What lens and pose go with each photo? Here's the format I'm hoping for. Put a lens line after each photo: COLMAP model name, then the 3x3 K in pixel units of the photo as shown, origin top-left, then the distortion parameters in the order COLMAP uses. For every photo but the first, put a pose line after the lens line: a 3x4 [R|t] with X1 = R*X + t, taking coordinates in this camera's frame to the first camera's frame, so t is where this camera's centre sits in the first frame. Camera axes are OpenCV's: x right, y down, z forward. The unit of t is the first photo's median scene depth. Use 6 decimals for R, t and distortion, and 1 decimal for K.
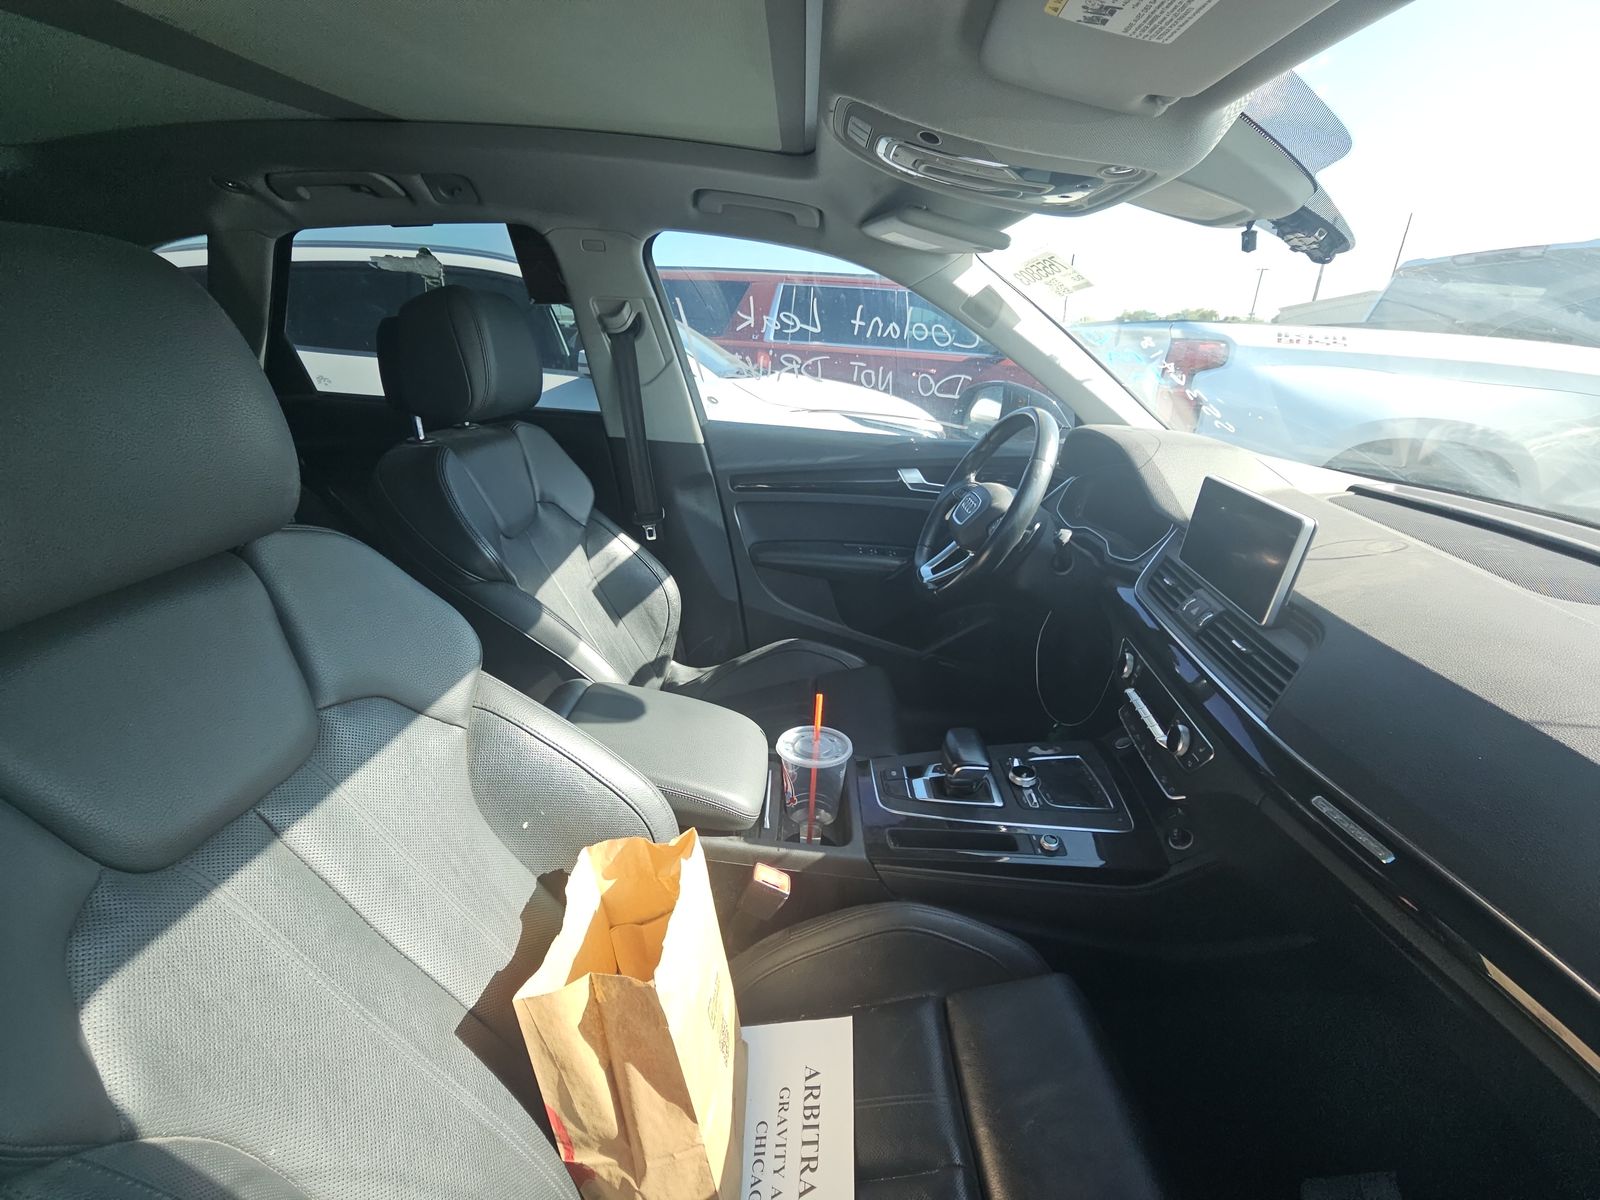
lens RADIAL K [[658.8, 0, 790.0], [0, 658.8, 598.2], [0, 0, 1]] dist [-0.001009, -0.000392]
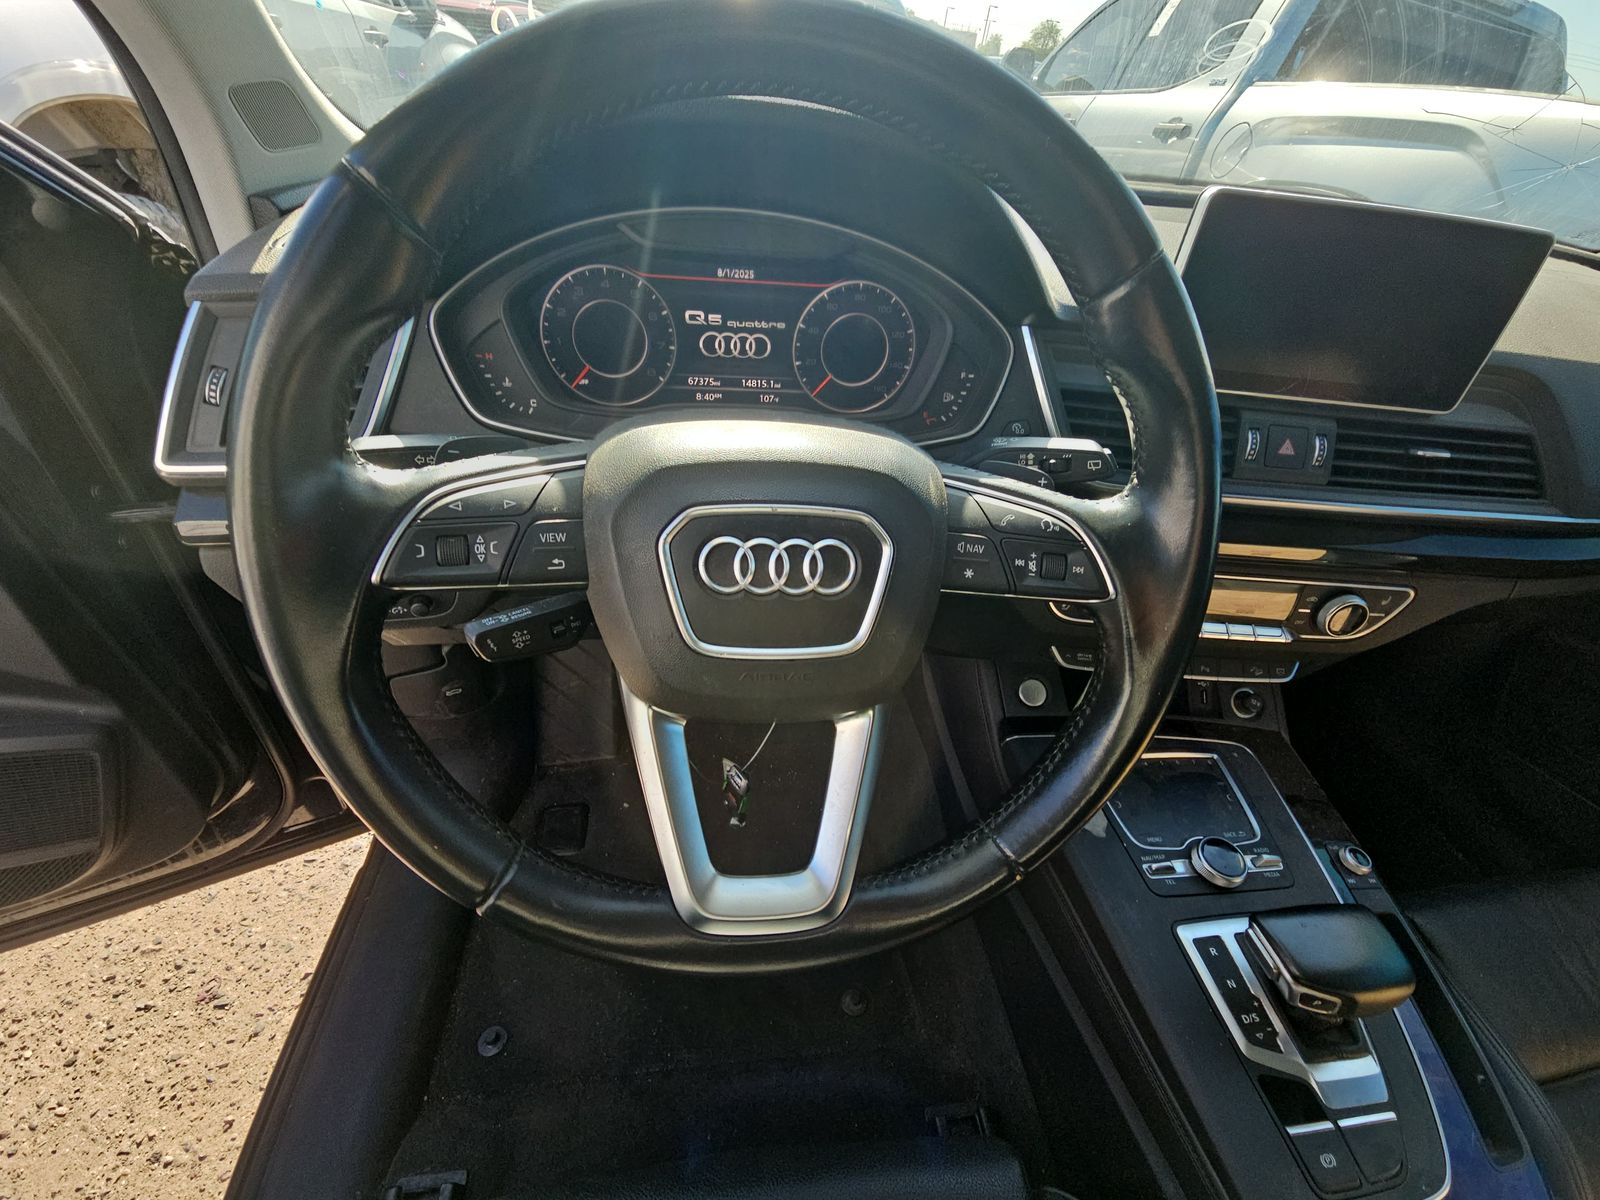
lens RADIAL K [[671.9, 0, 798.4], [0, 671.9, 608.8], [0, 0, 1]] dist [0.014790, -0.013124]
pose [[-0.136782, -0.649049, 0.748349, 0.163724], [0.281307, 0.698898, 0.657577, -0.474041], [-0.949820, 0.300460, 0.086985, 1.685160]]
